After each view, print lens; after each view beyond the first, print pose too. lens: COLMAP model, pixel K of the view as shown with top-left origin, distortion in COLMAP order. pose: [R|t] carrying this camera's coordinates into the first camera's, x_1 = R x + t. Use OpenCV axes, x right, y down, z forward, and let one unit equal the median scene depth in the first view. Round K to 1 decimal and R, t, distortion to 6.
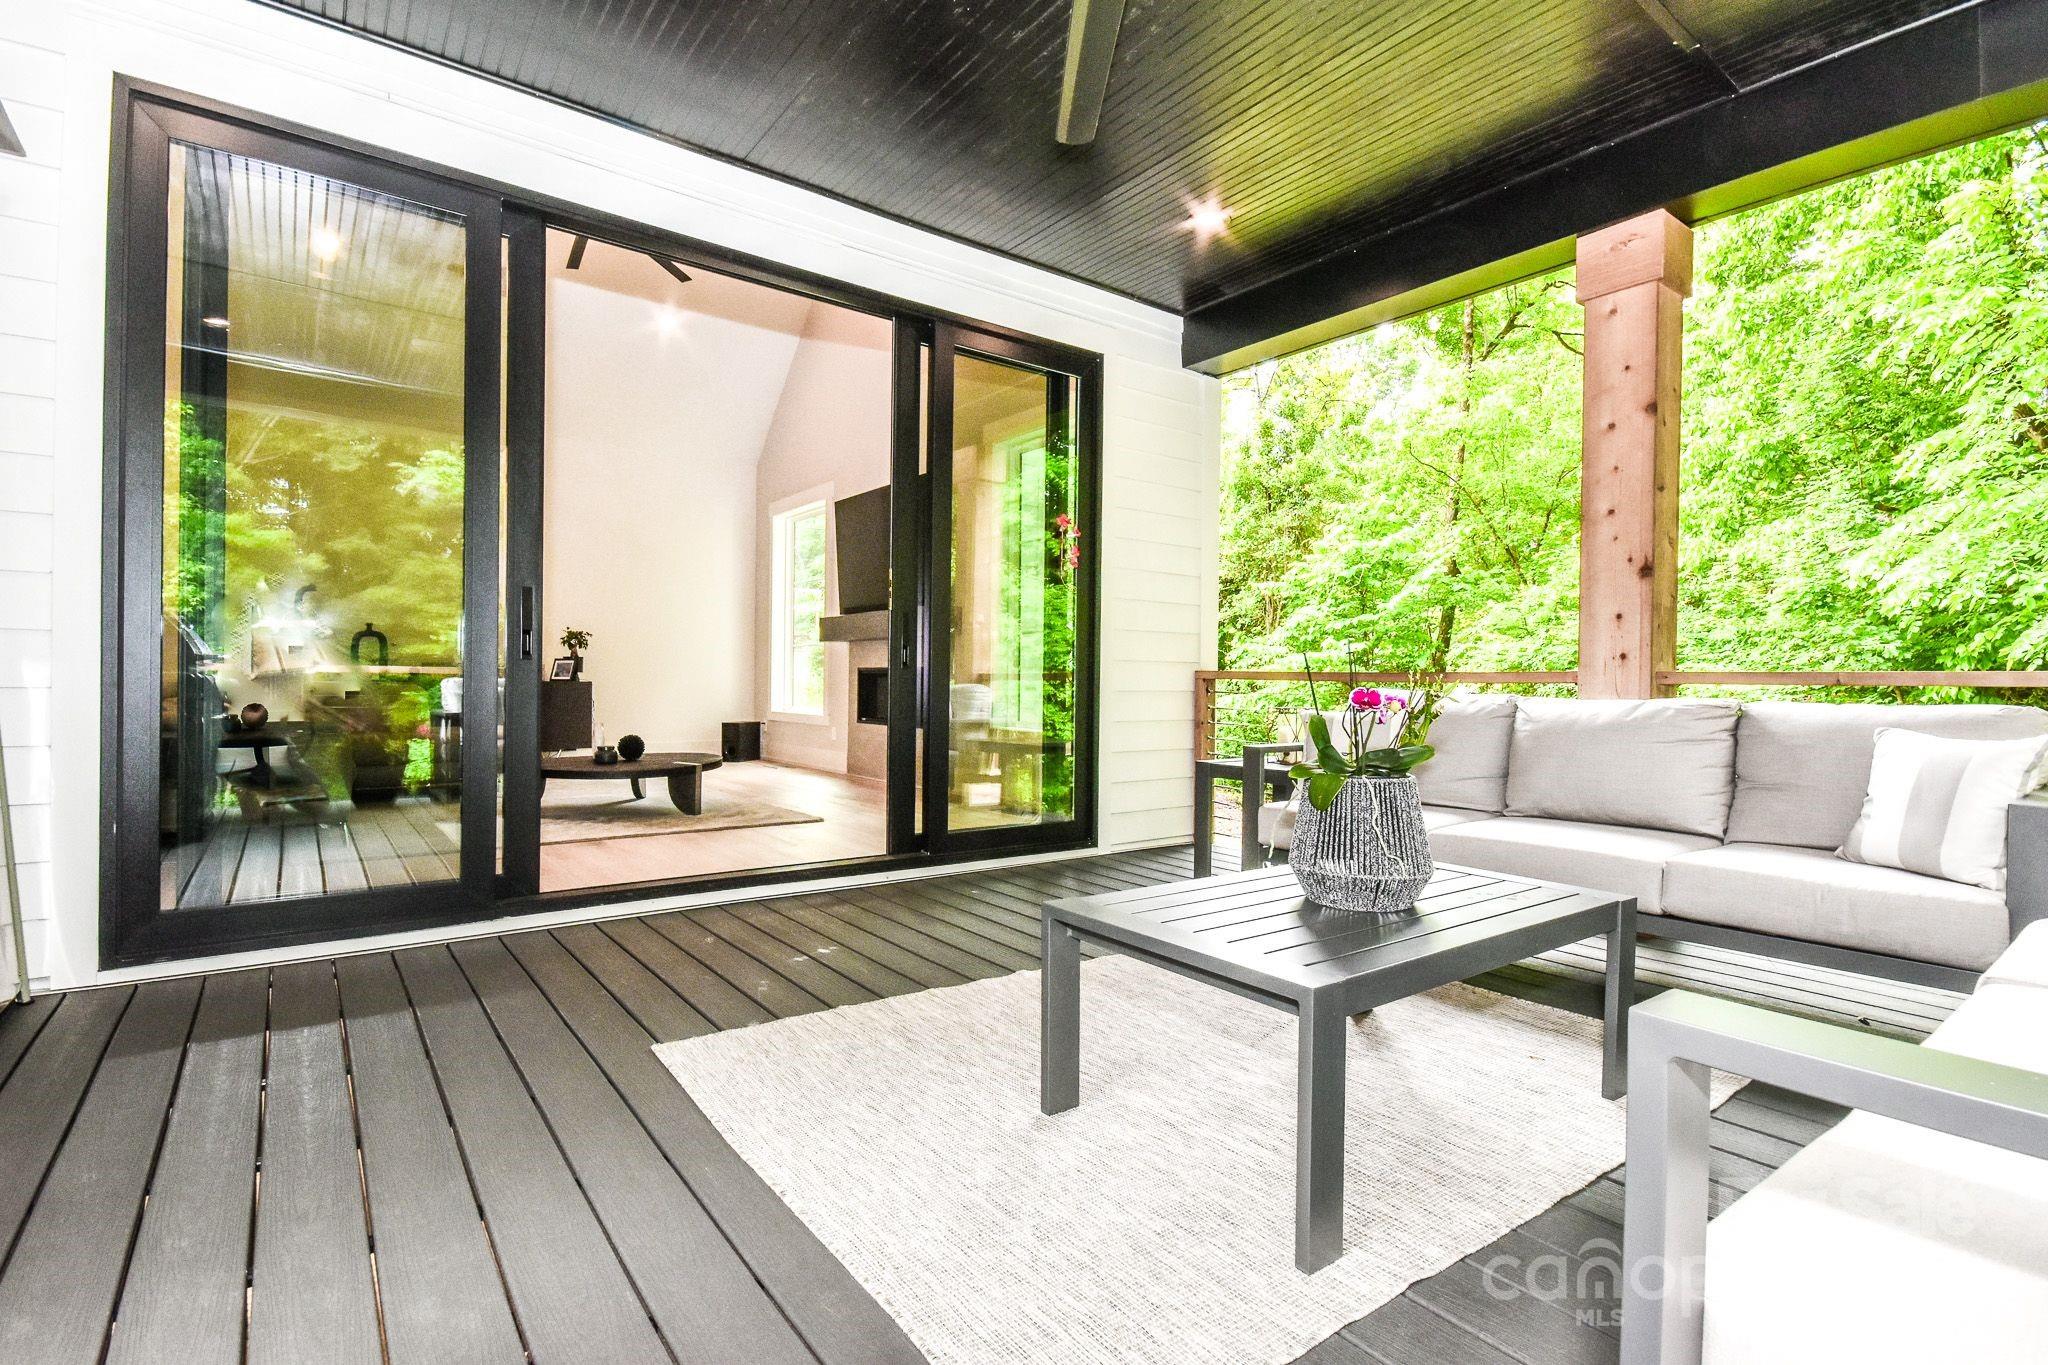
lens RADIAL K [[926.5, 0, 1026.3], [0, 926.5, 679.1], [0, 0, 1]] dist [0.008900, -0.006977]
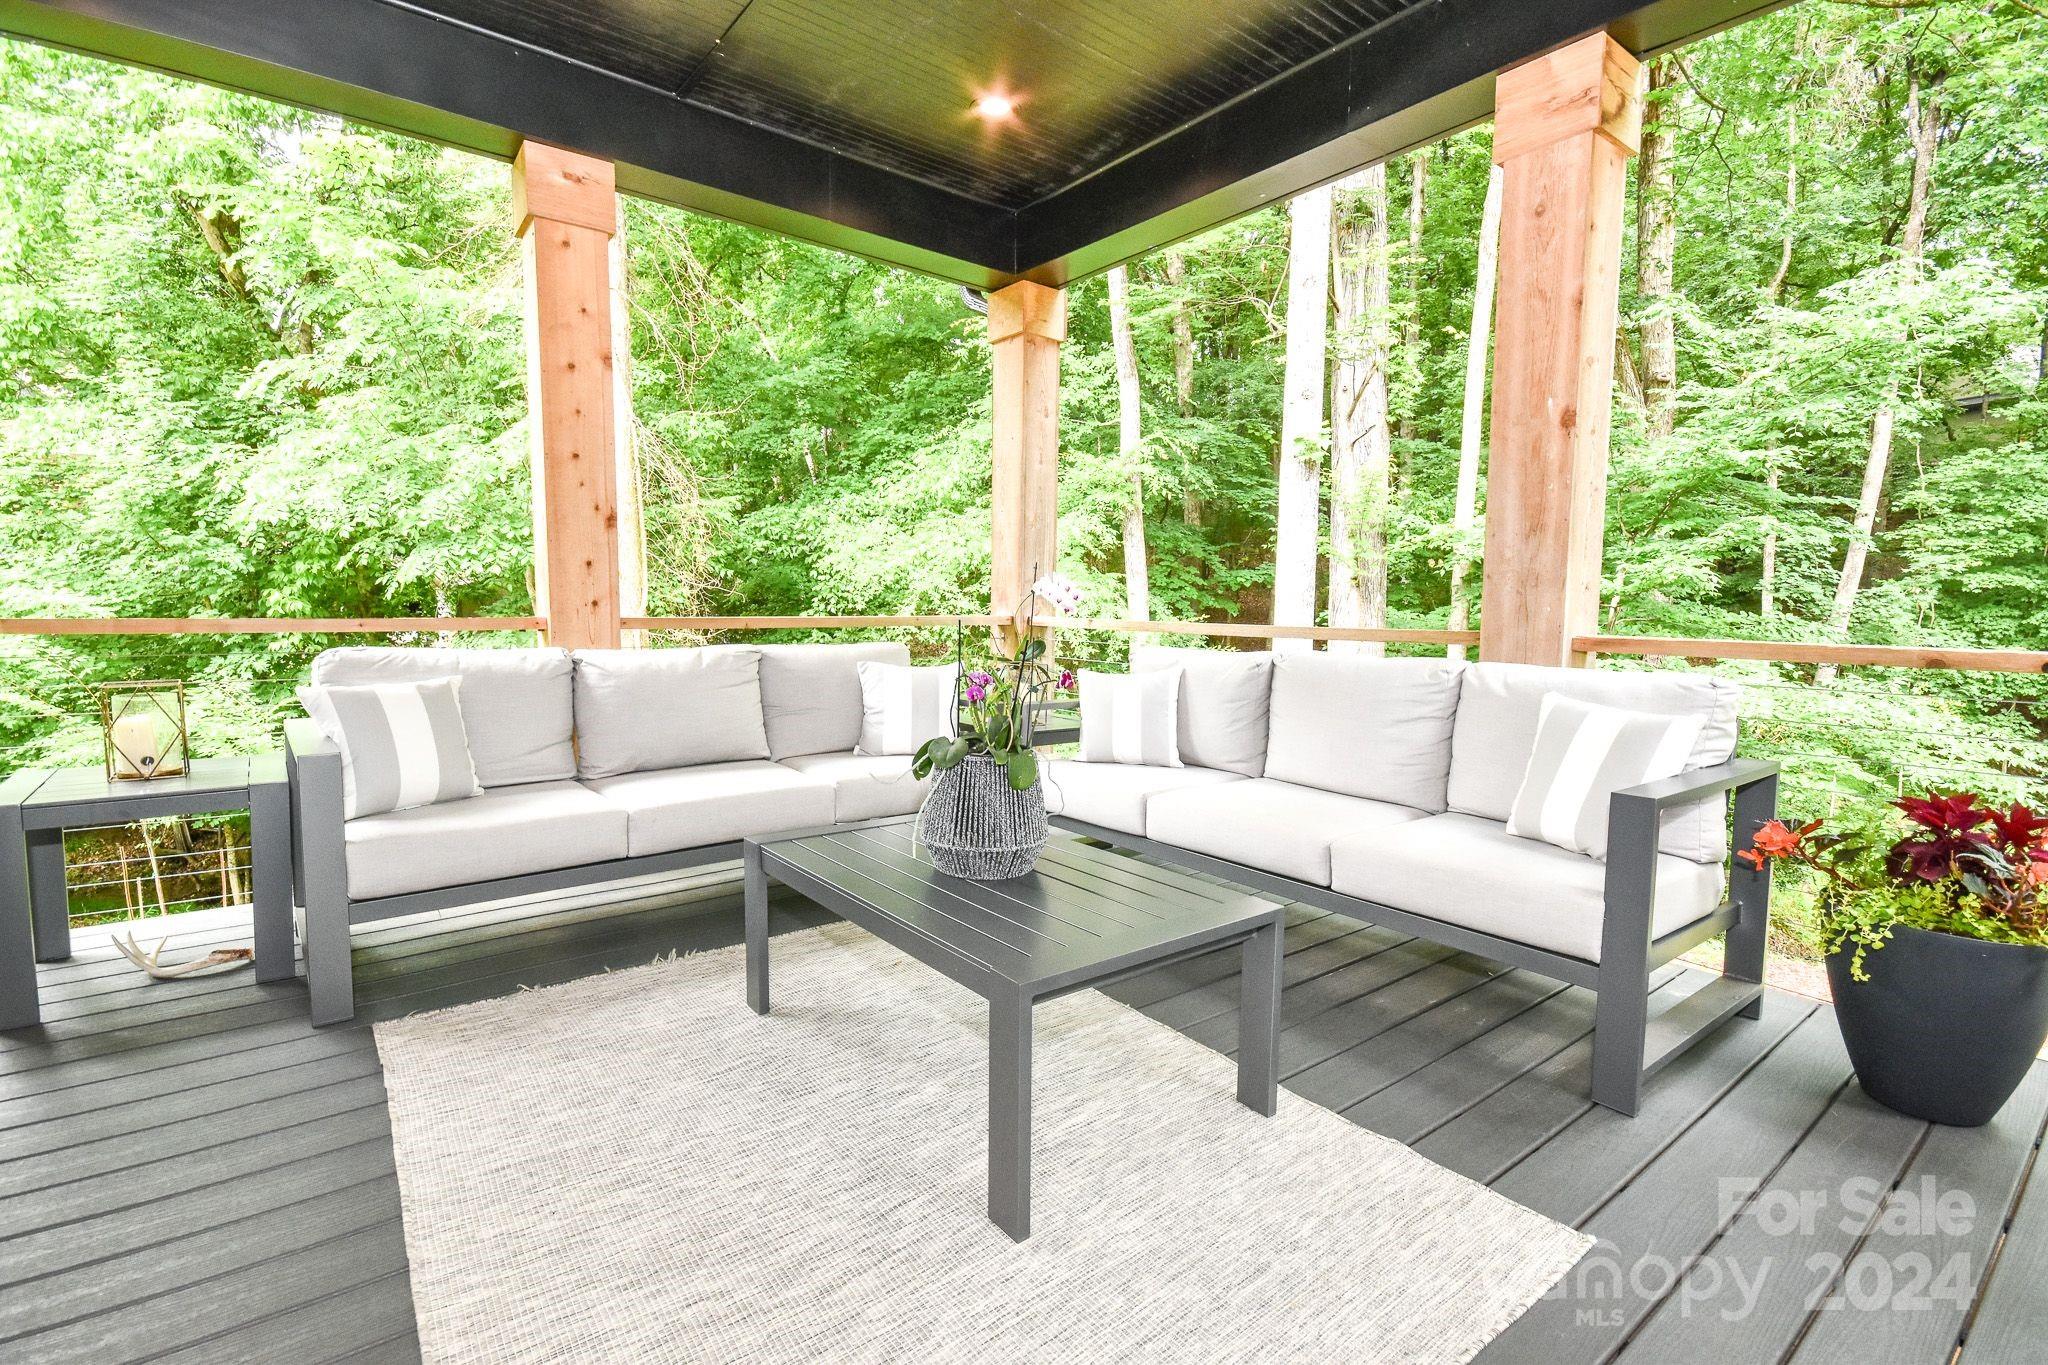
lens RADIAL K [[926.5, 0, 1028.1], [0, 926.5, 687.0], [0, 0, 1]] dist [0.008900, -0.006977]
pose [[0.013217, -0.102808, 0.994613, -0.411103], [-0.004885, 0.994682, 0.102880, -0.045196], [-0.999901, -0.006218, 0.012644, 0.570013]]
